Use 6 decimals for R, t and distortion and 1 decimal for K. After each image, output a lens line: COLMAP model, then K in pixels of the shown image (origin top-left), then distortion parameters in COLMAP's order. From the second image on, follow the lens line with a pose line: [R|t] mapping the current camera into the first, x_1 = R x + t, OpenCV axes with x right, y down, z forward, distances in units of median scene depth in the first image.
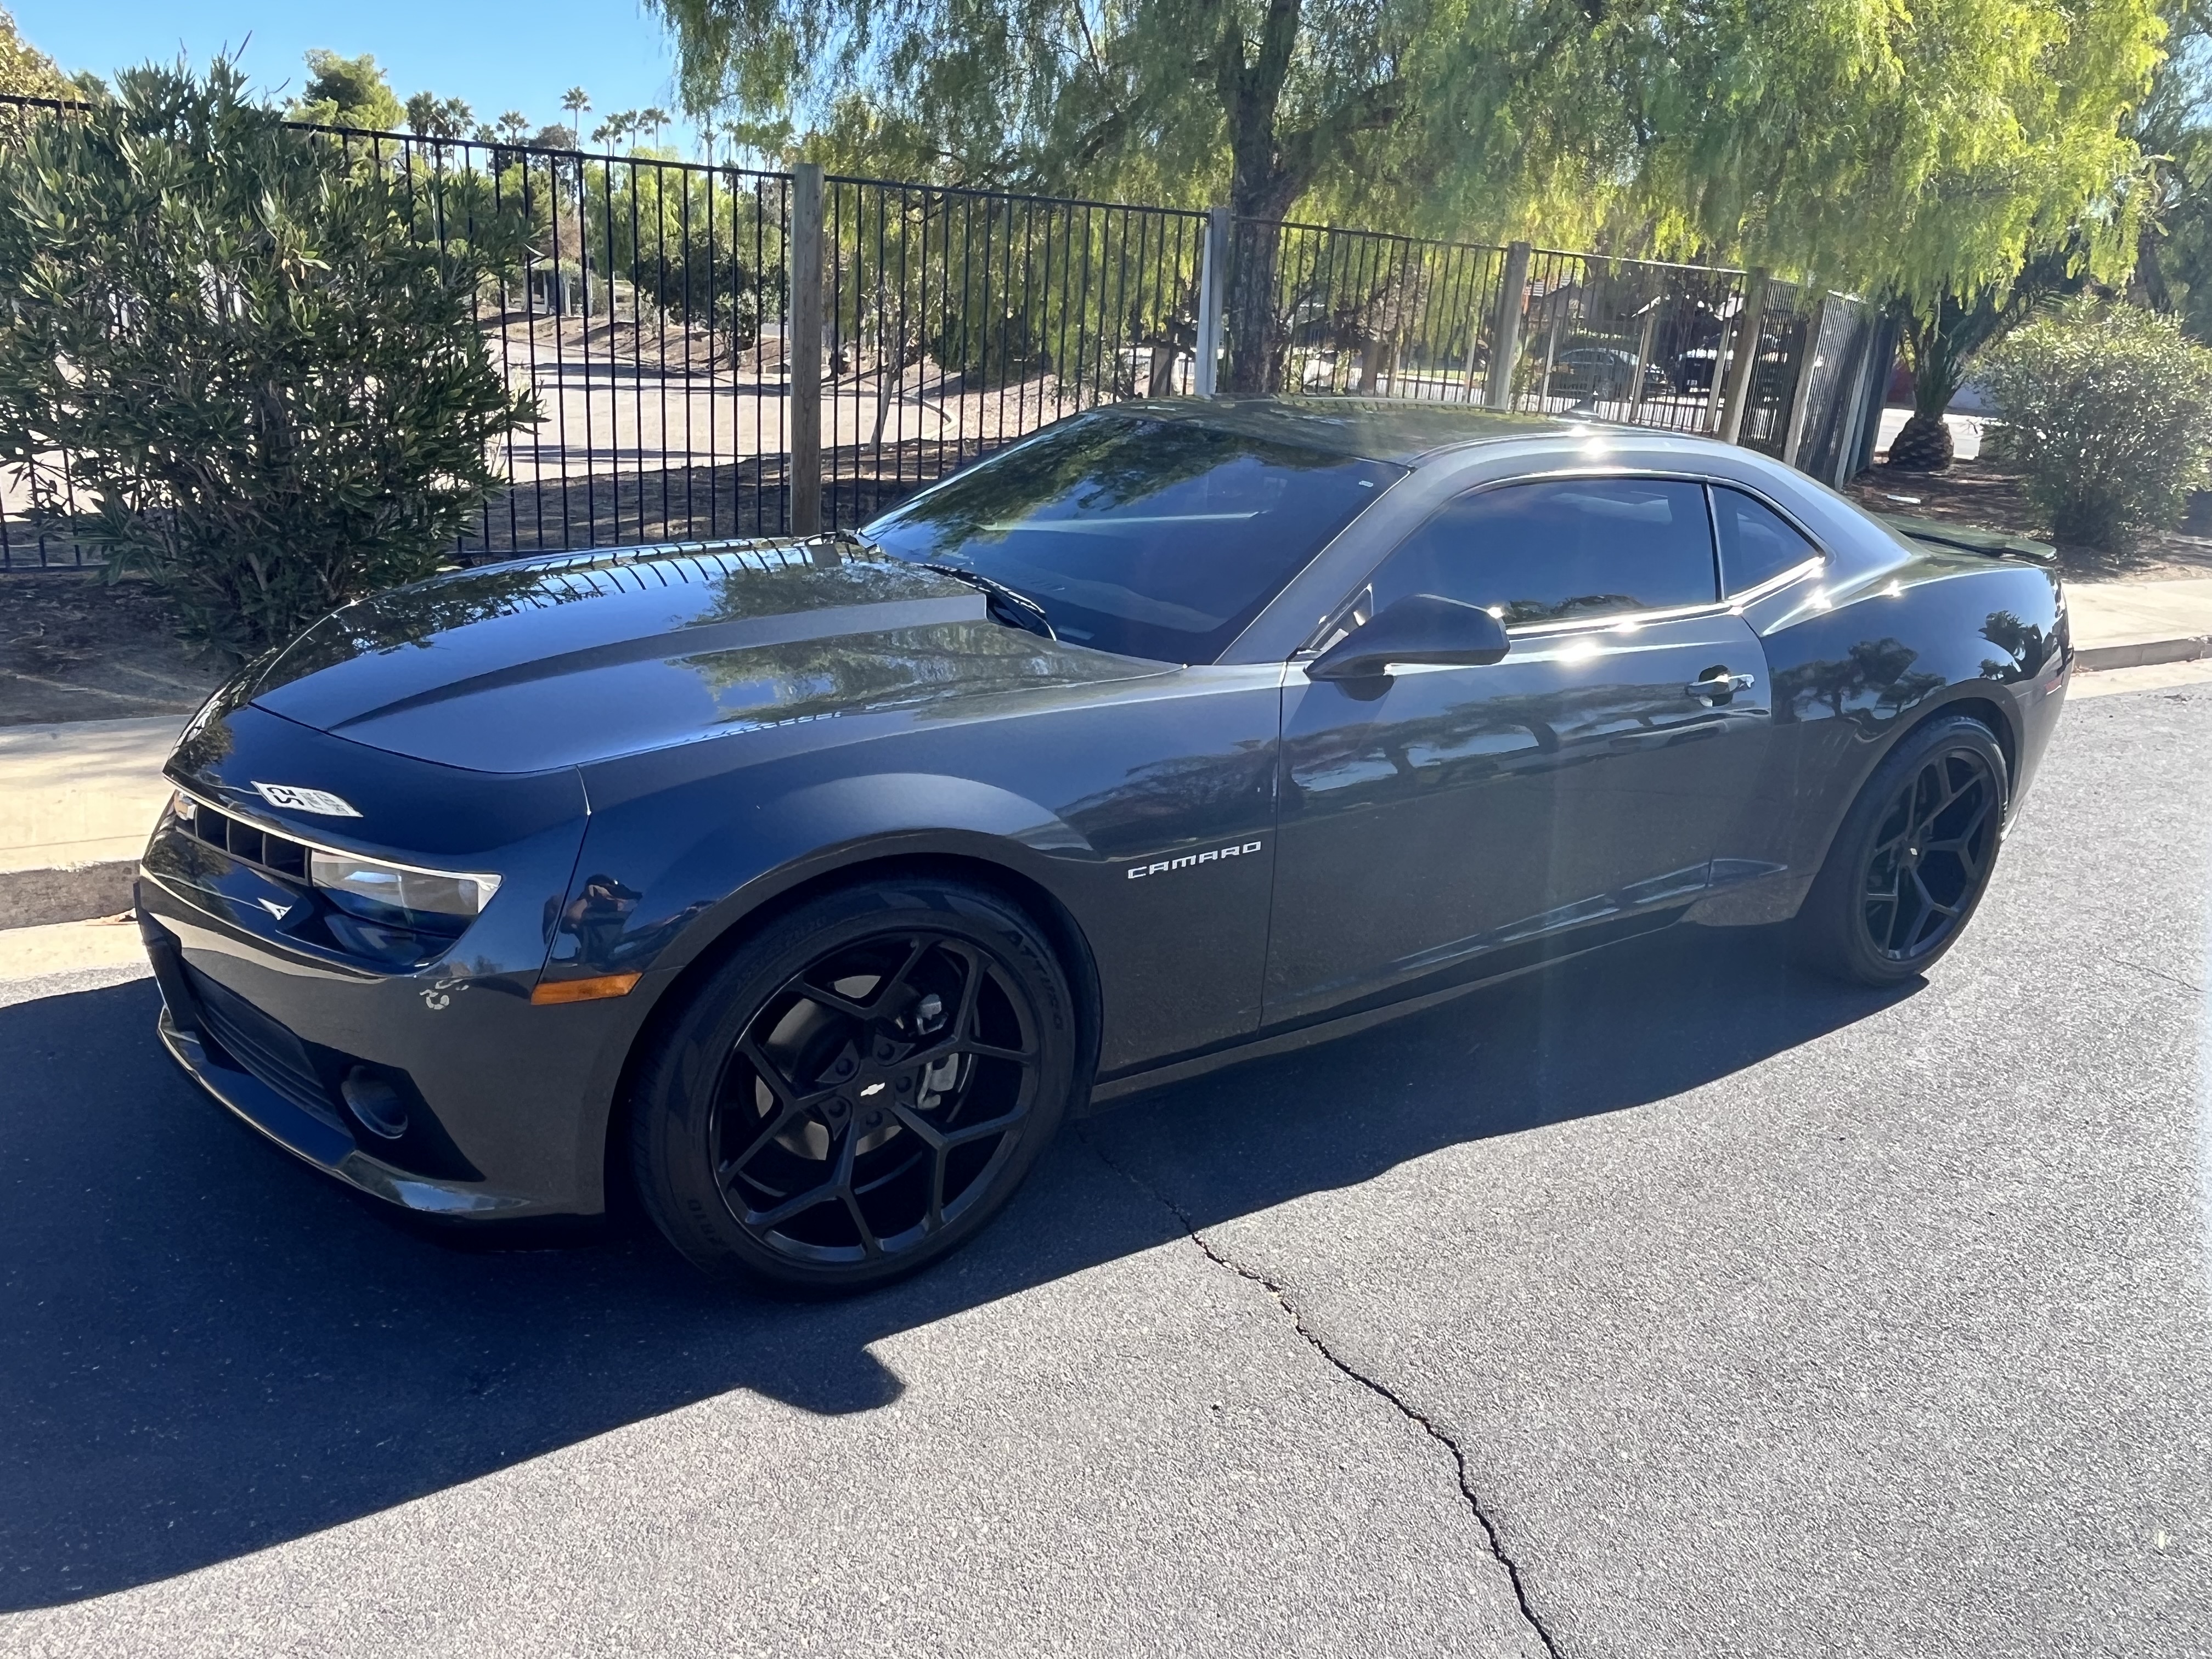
lens RADIAL K [[1546.5, 0, 1106.0], [0, 1546.5, 829.5], [0, 0, 1]] dist [-0.001101, -0.001417]
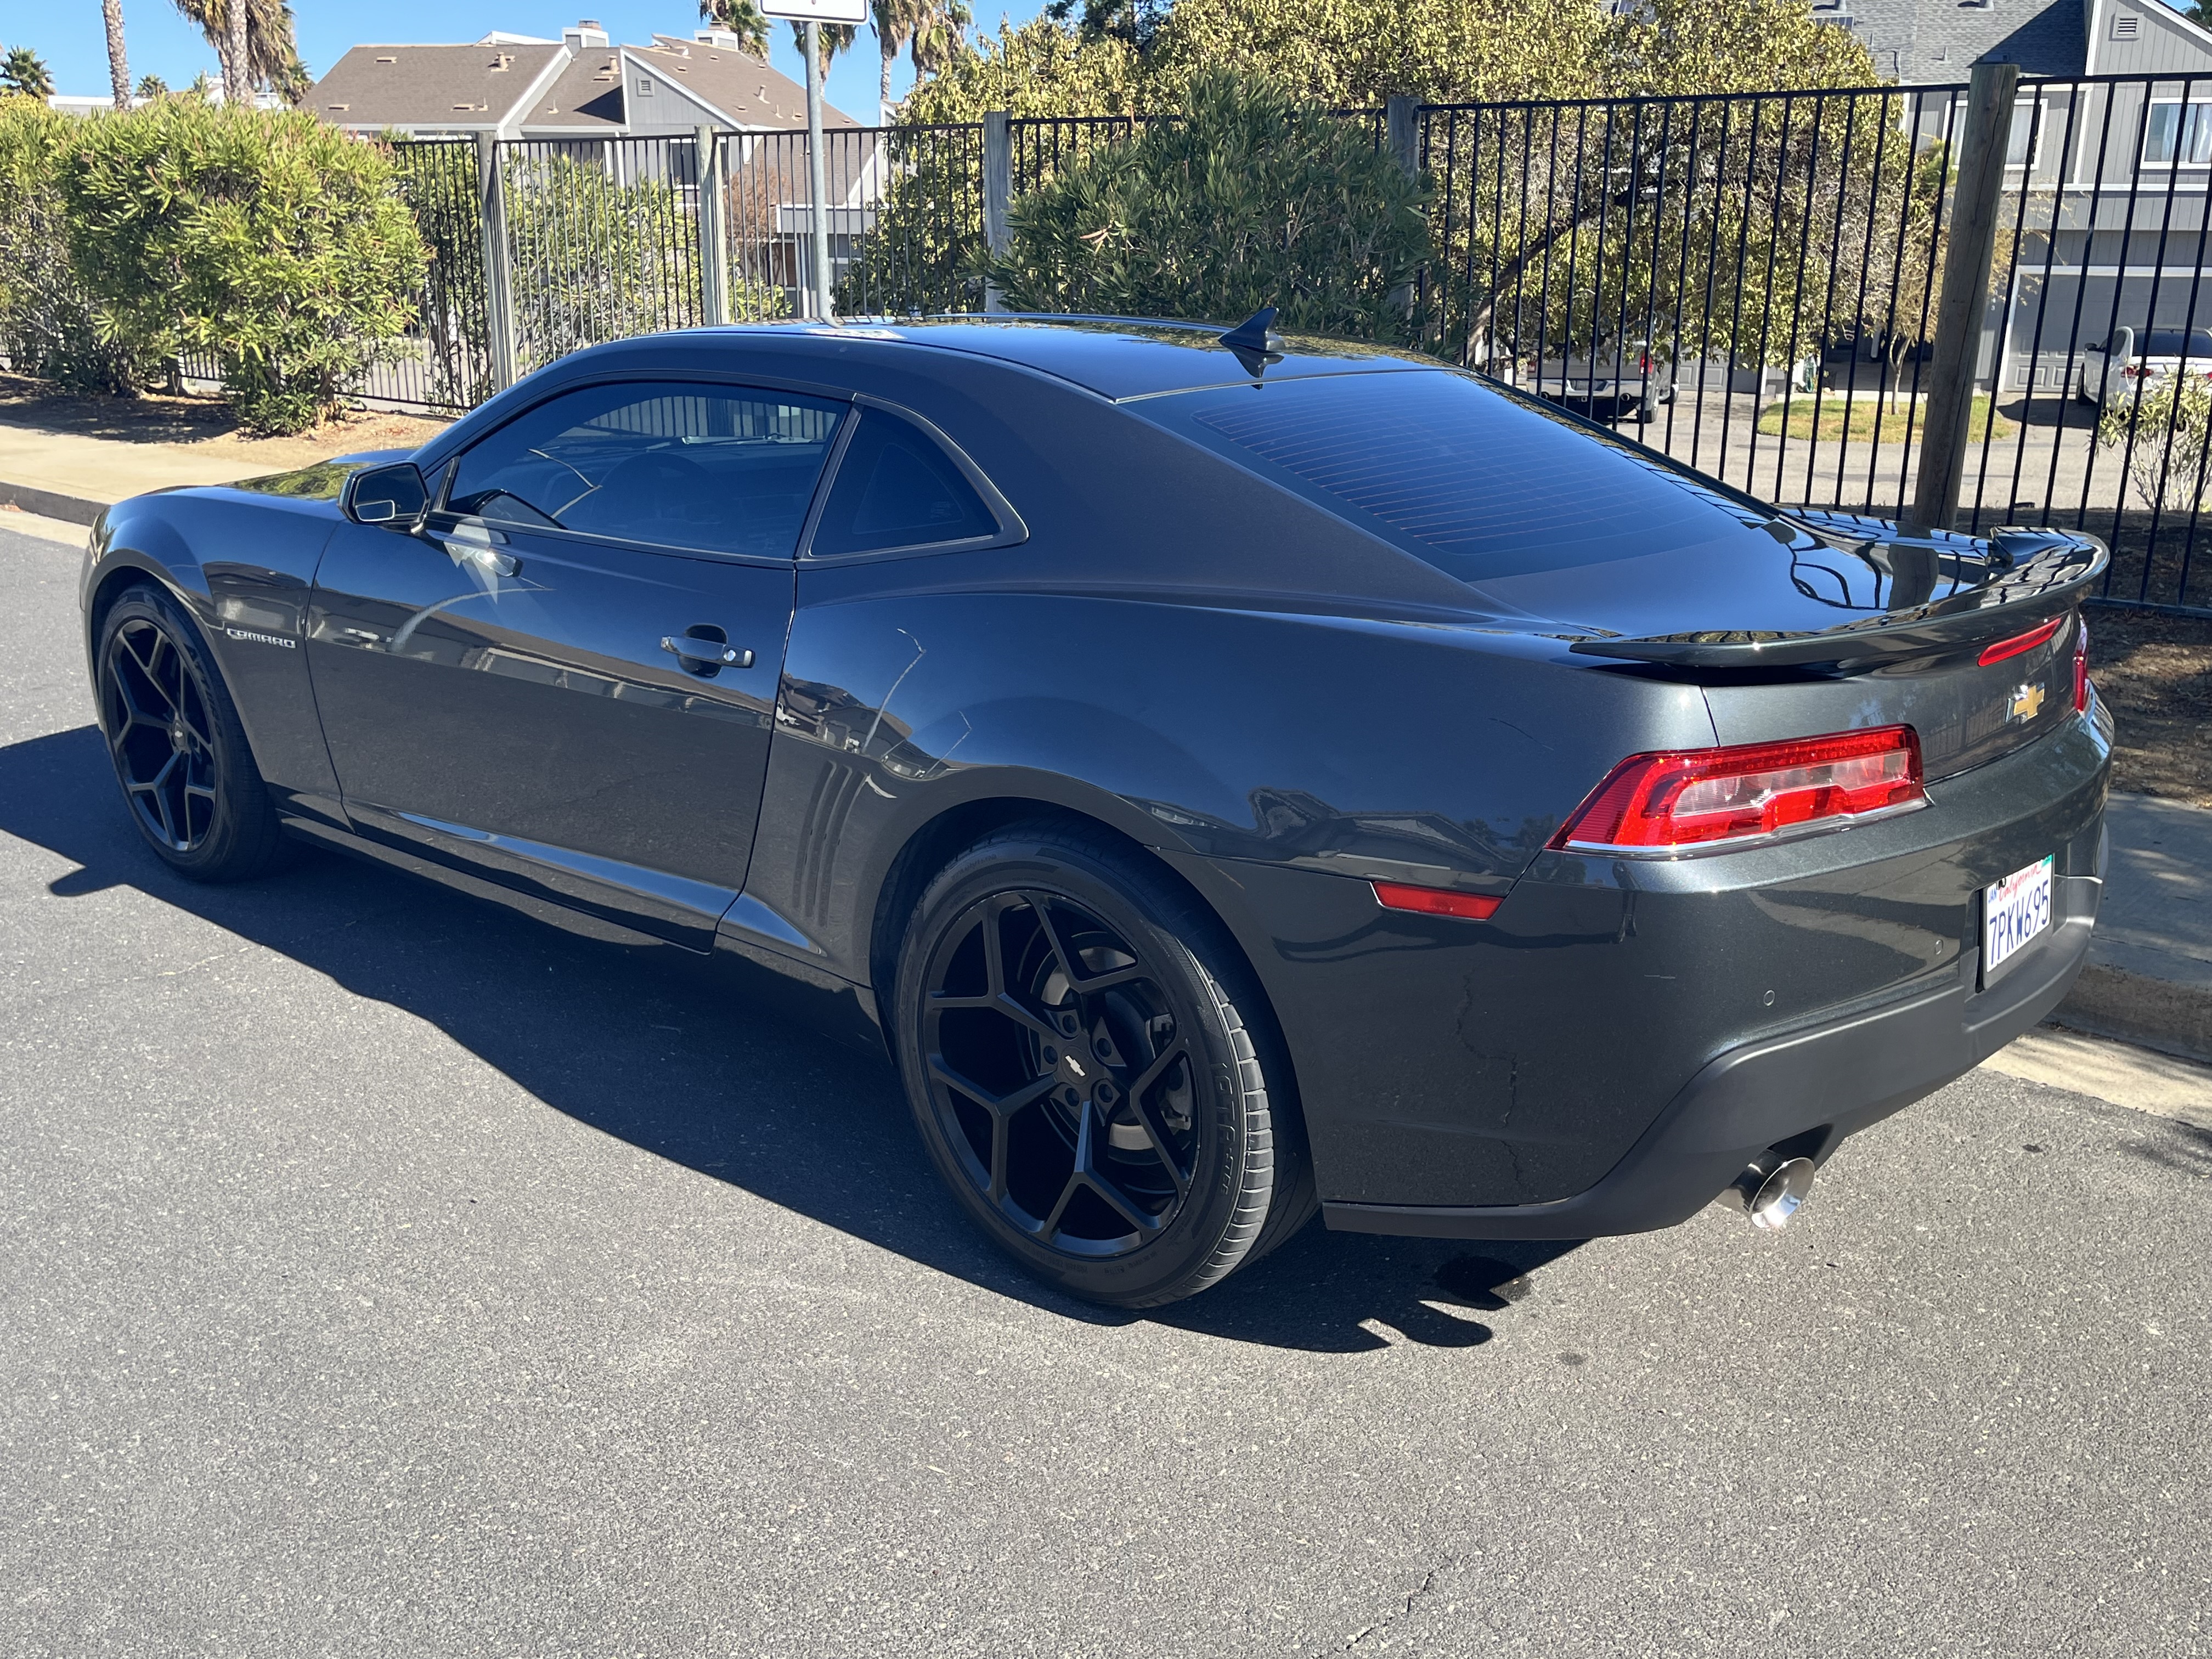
lens RADIAL K [[1920.8, 0, 1106.0], [0, 1920.8, 829.5], [0, 0, 1]] dist [0.049728, -0.063481]
pose [[0.293309, 0.228203, -0.928382, 0.251248], [-0.303326, 0.943132, 0.135997, -0.036576], [0.906622, 0.241713, 0.345849, 0.158124]]
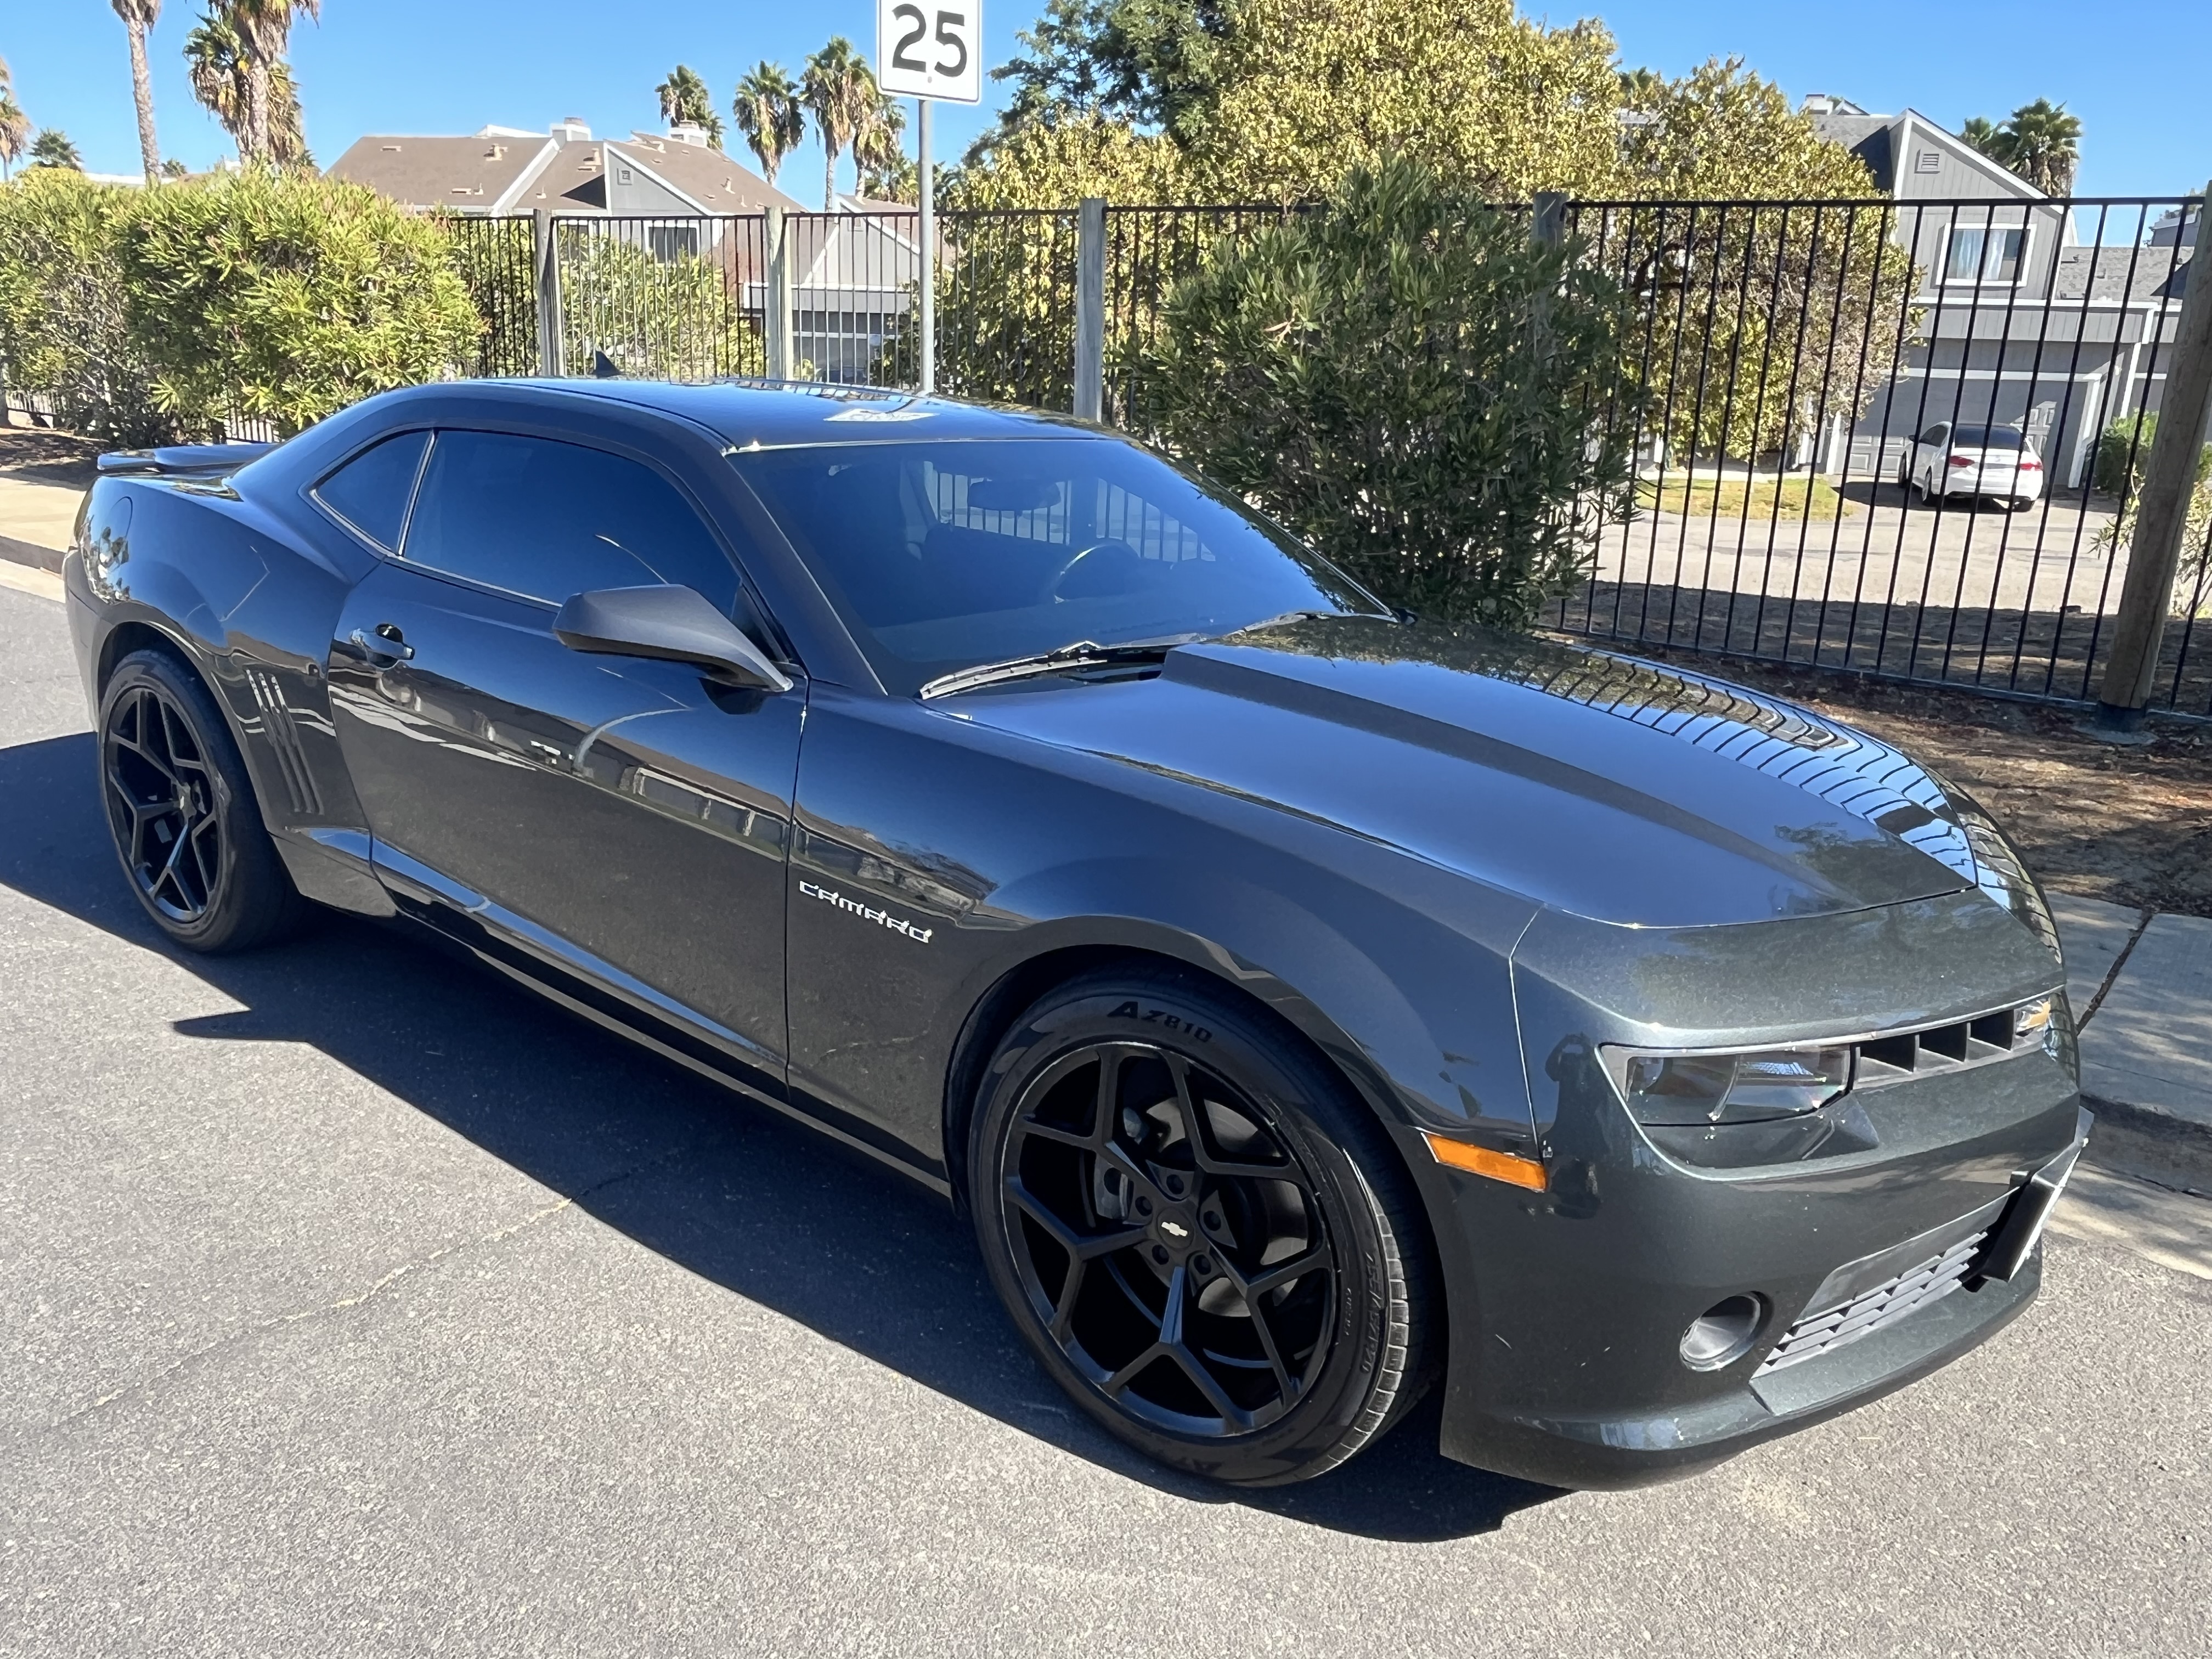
lens RADIAL K [[1686.6, 0, 1071.5], [0, 1686.6, 826.2], [0, 0, 1]] dist [-0.007711, 0.007785]
pose [[0.324539, 0.227399, -0.918131, 0.160708], [-0.318205, 0.940343, 0.120422, -0.034015], [0.890741, 0.253072, 0.377537, 0.131879]]
